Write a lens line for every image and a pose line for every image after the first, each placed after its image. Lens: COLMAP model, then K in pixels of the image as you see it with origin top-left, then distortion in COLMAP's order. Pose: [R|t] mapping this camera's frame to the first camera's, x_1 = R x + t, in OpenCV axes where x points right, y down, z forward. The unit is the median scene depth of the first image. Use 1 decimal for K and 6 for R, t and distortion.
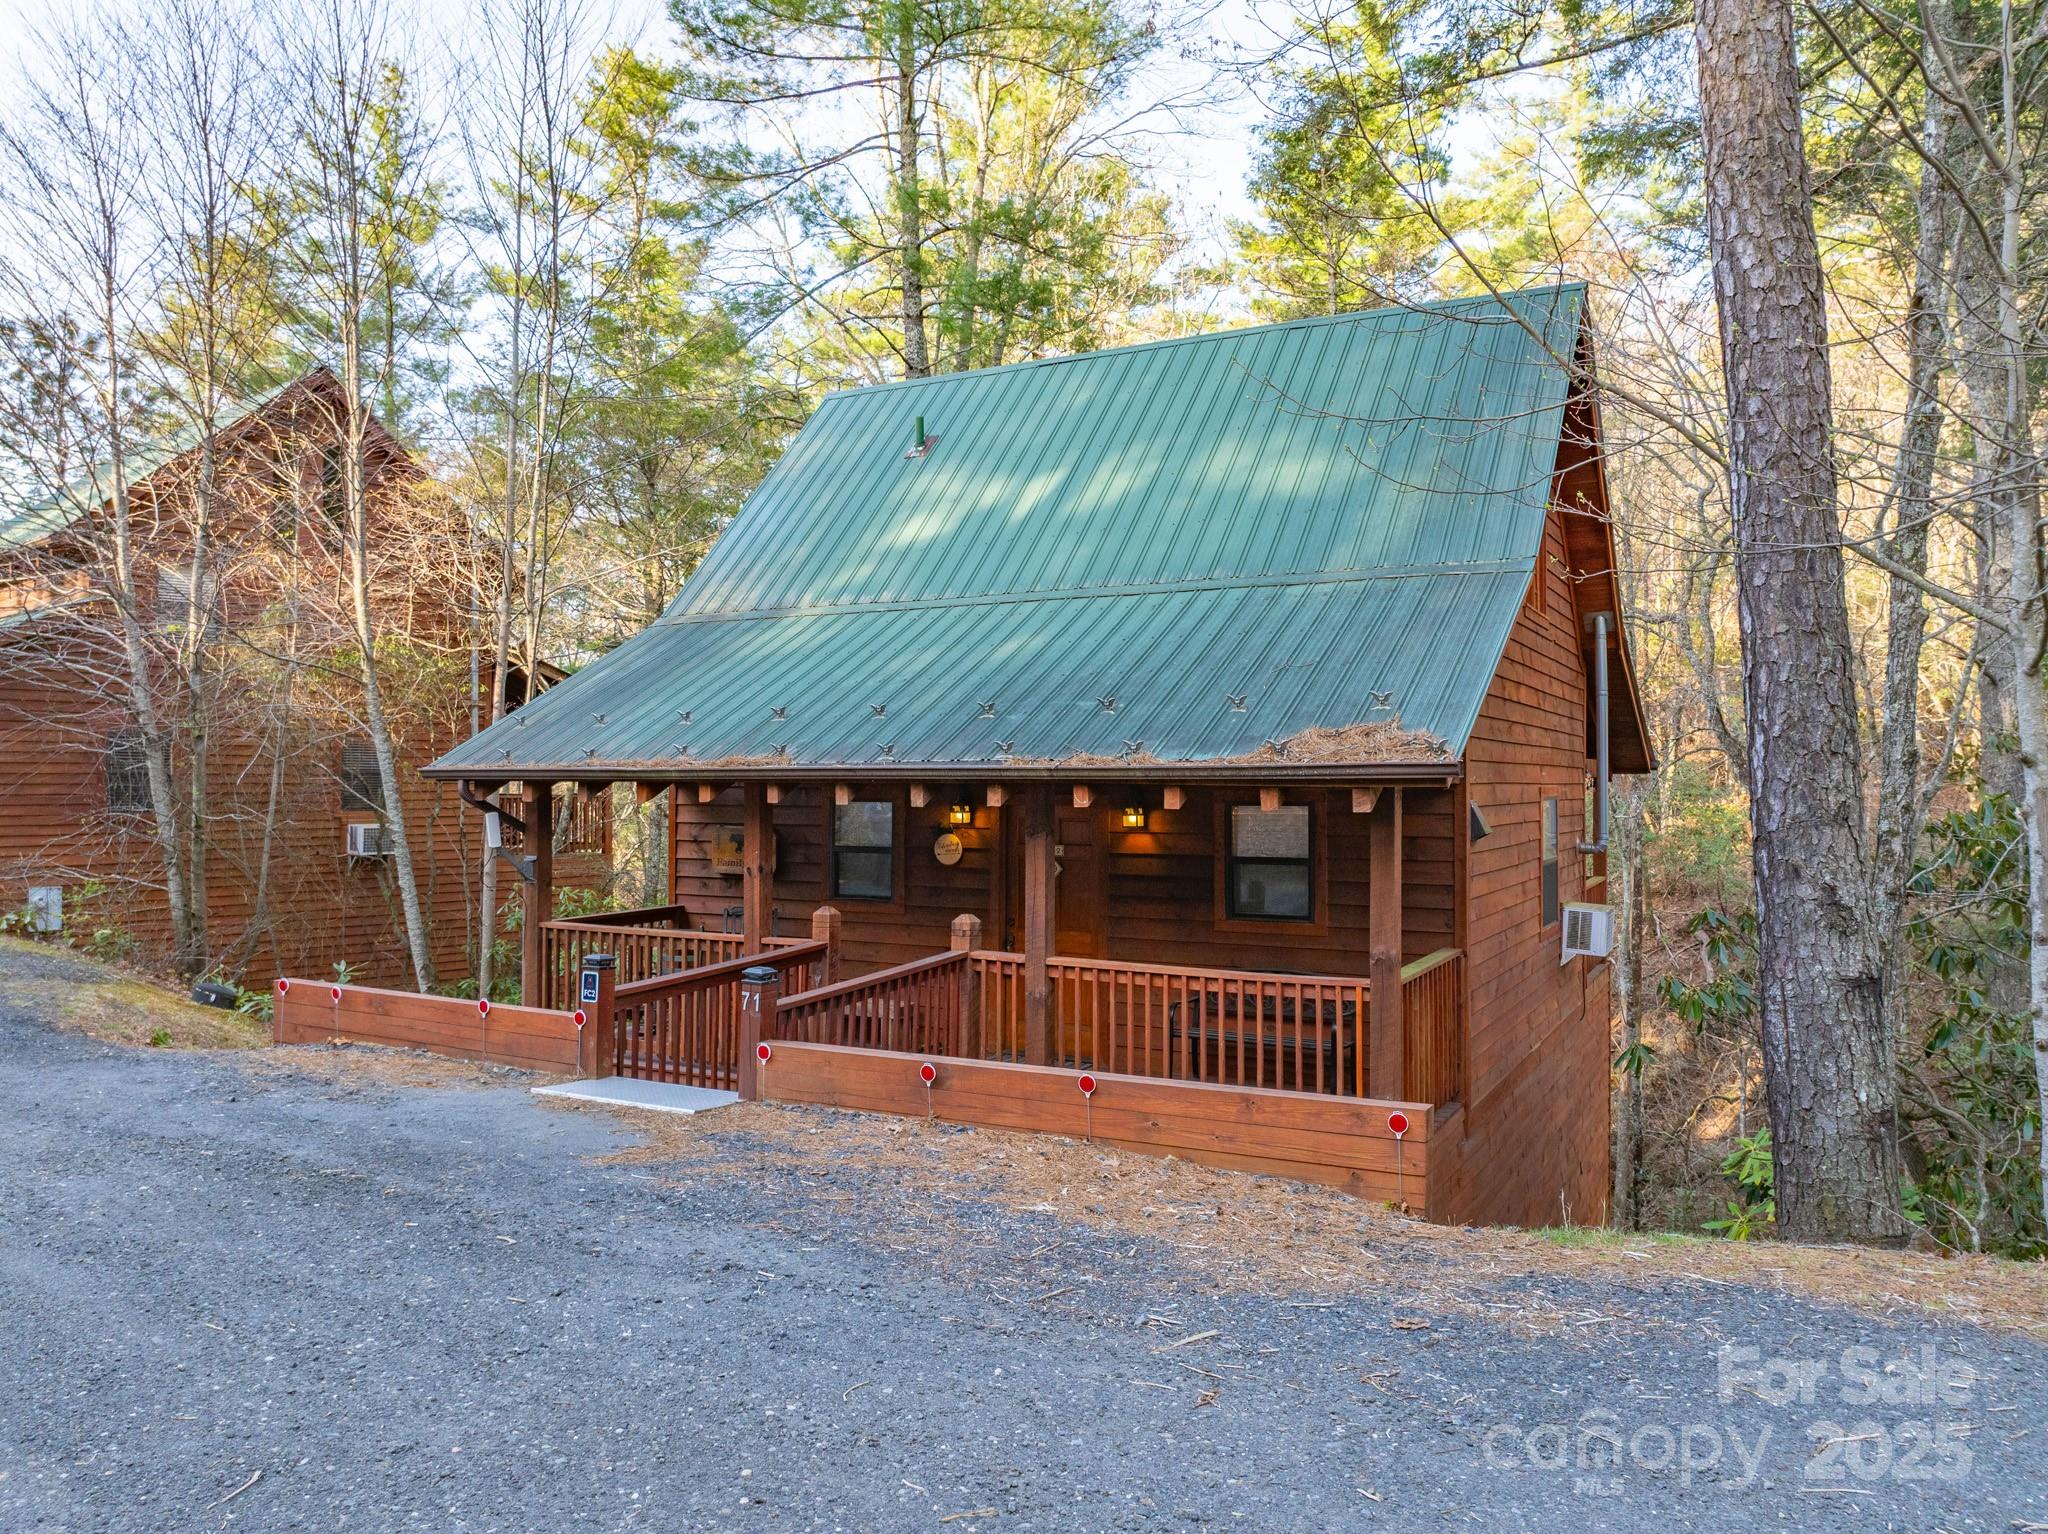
lens RADIAL K [[1458.6, 0, 1015.2], [0, 1458.6, 760.4], [0, 0, 1]] dist [-0.041119, 0.010792]
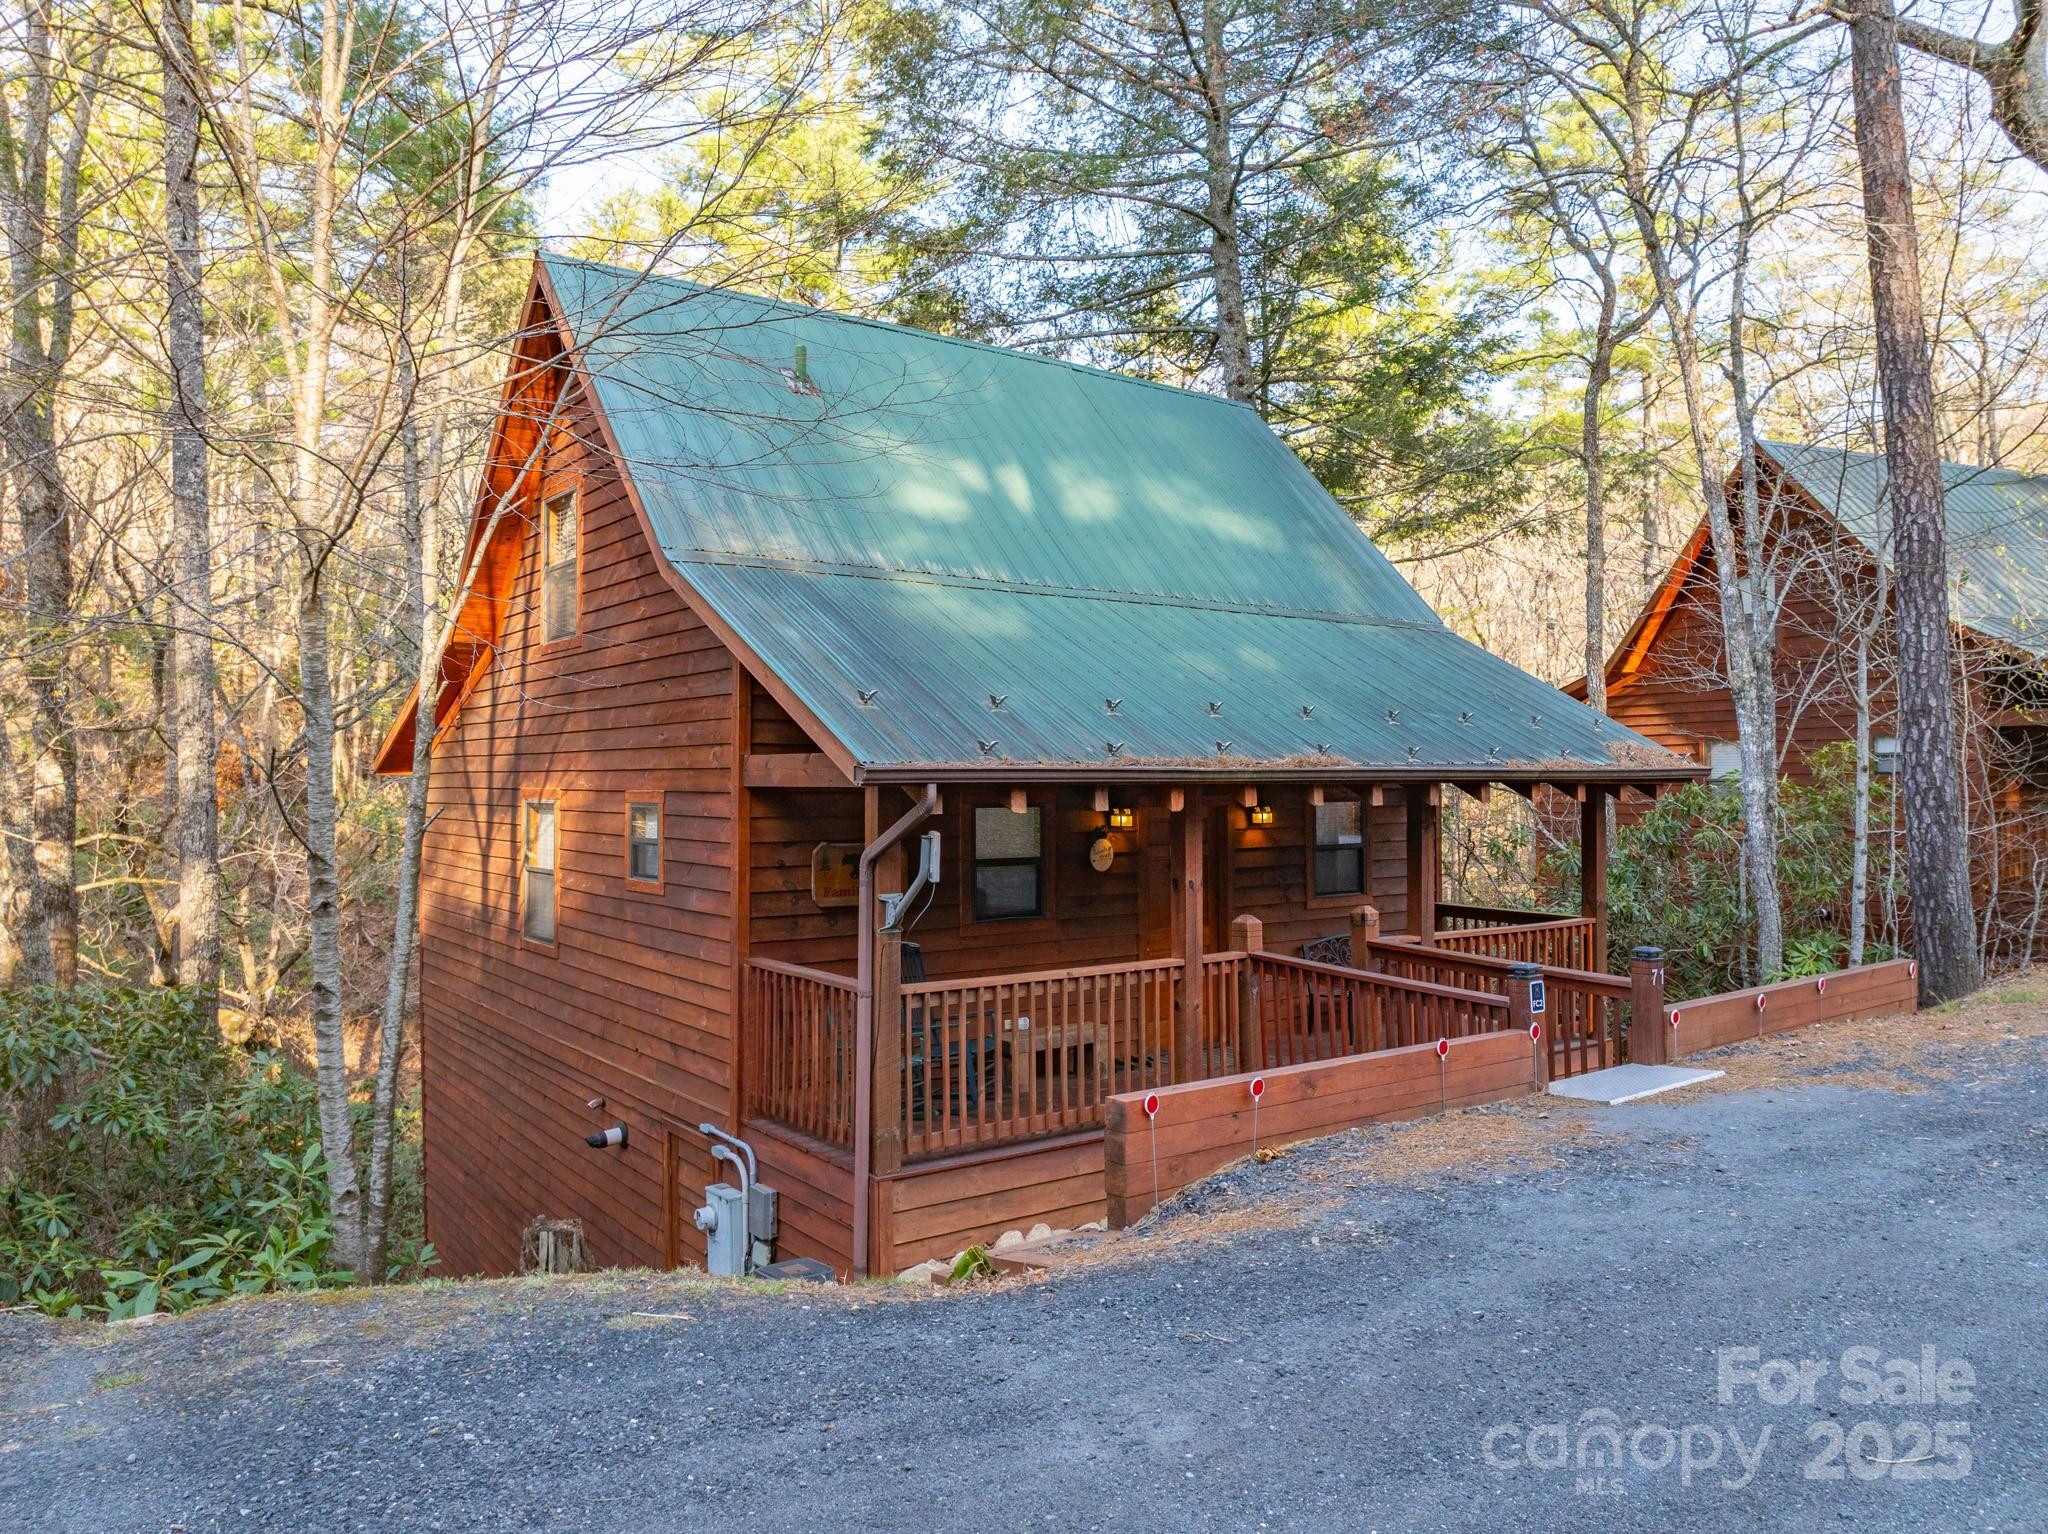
lens RADIAL K [[1458.6, 0, 1017.7], [0, 1458.6, 760.6], [0, 0, 1]] dist [-0.041119, 0.010792]
pose [[0.415853, 0.012285, 0.909349, -0.963670], [-0.006133, 0.999924, -0.010704, 0.009963], [-0.909411, -0.001126, 0.415896, 0.673958]]
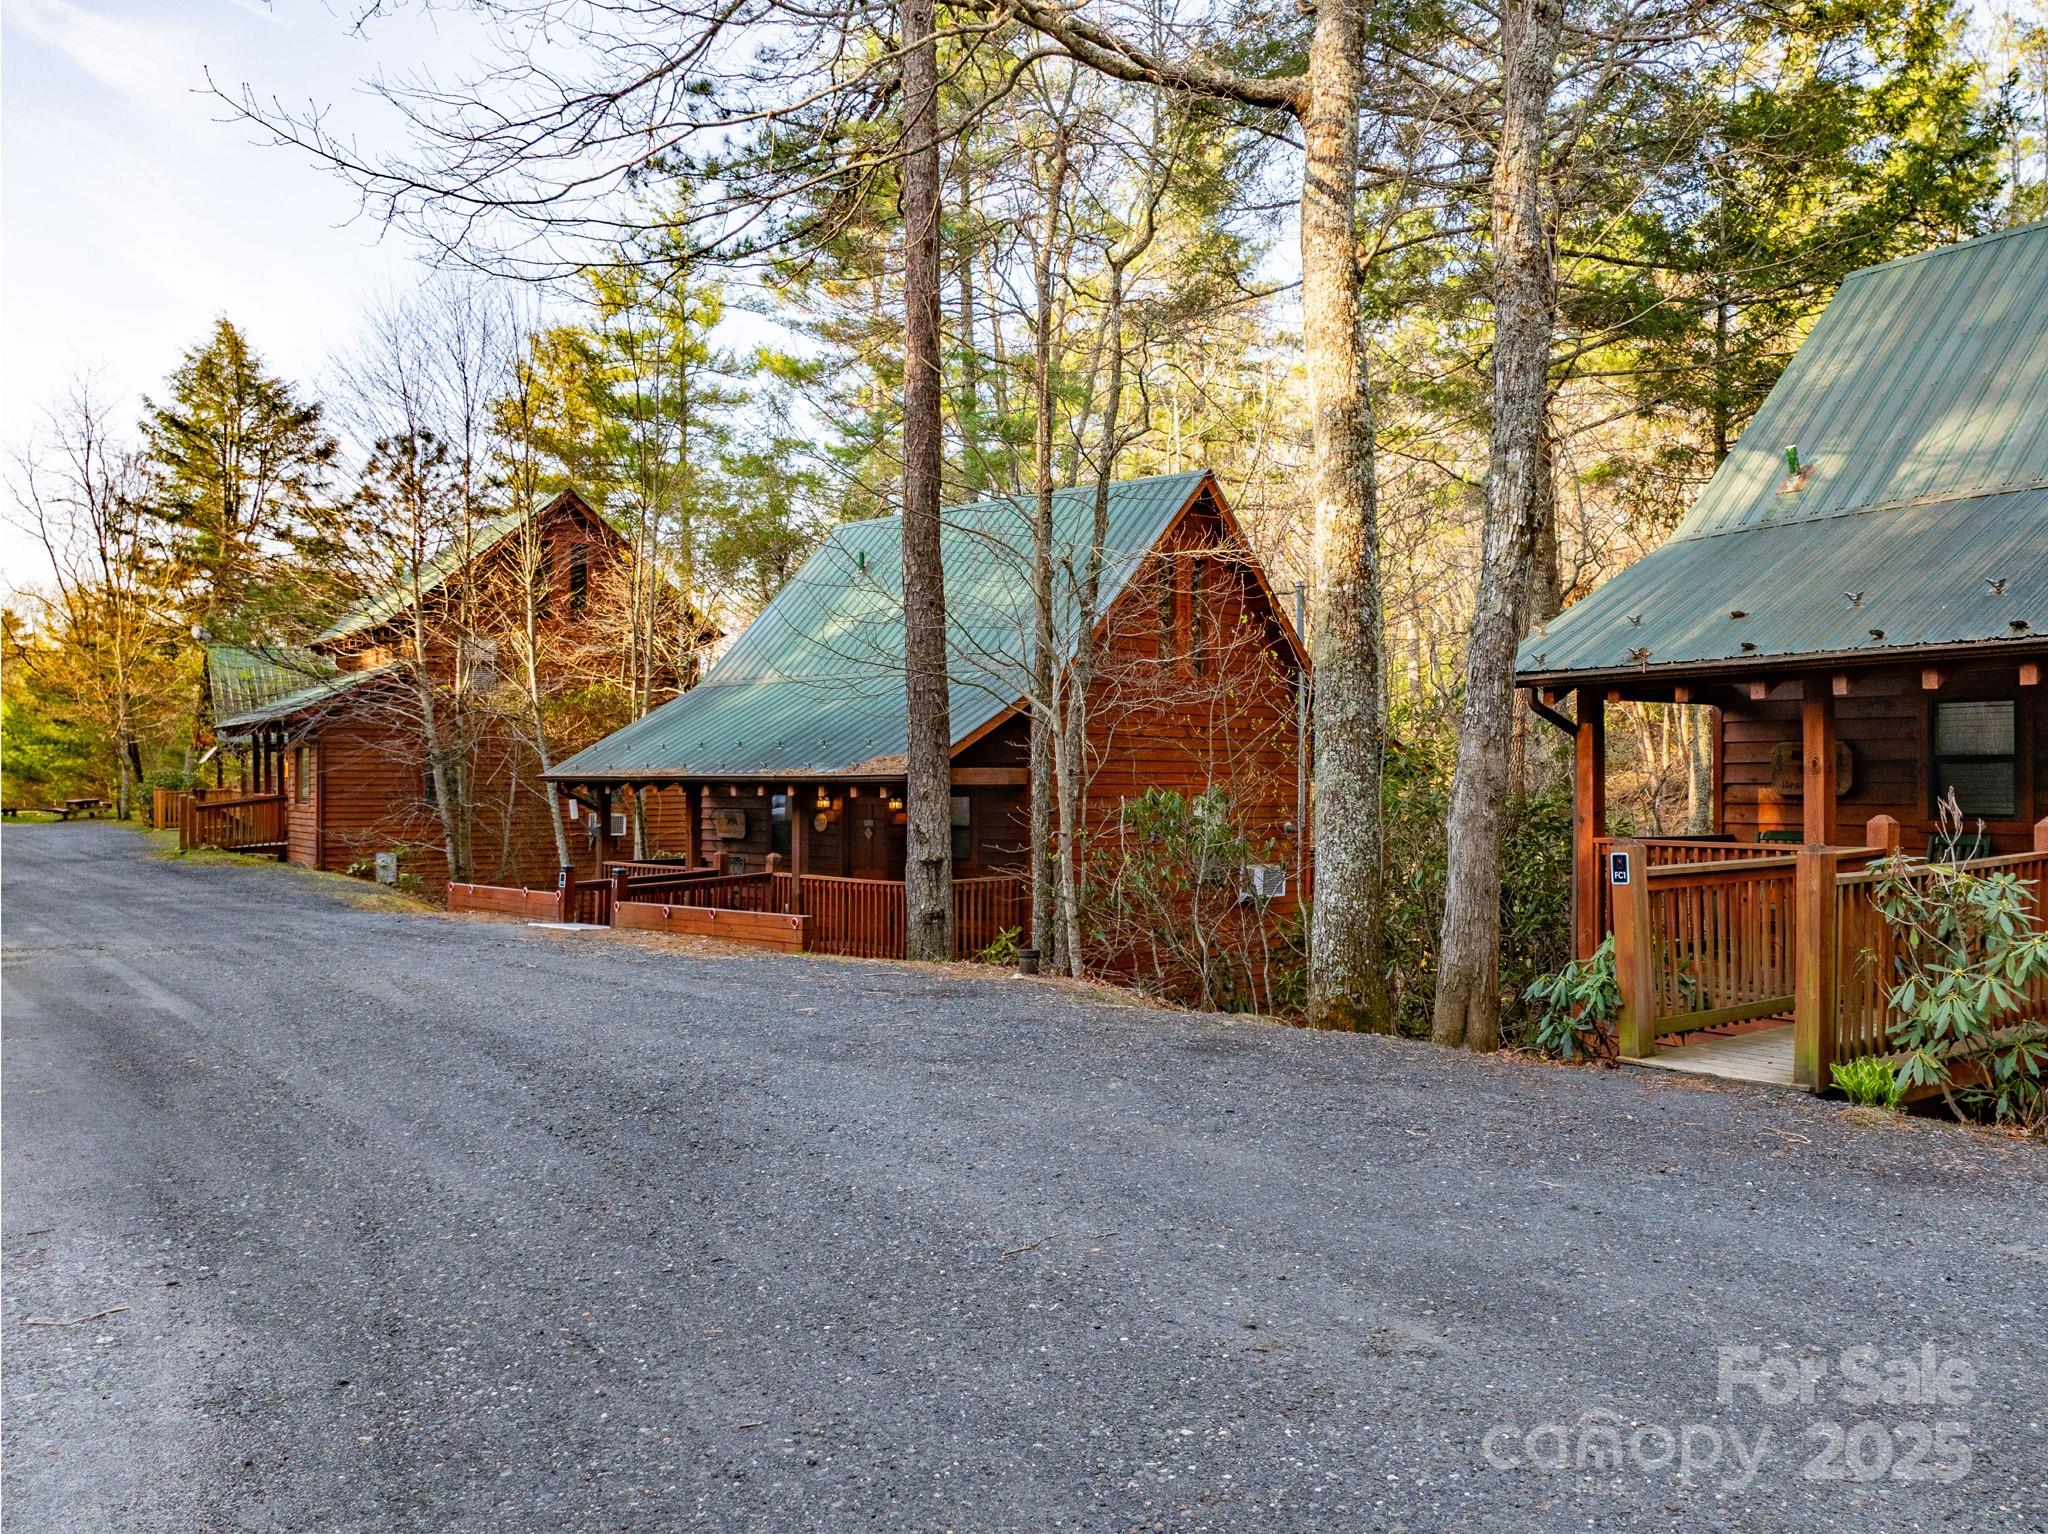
lens RADIAL K [[1619.4, 0, 1146.5], [0, 1619.4, 766.5], [0, 0, 1]] dist [-0.032155, 0.005005]
pose [[0.979942, -0.000682, -0.199281, 0.734042], [0.001450, 0.999992, 0.003706, -0.011864], [0.199277, -0.003921, 0.979935, -0.820288]]
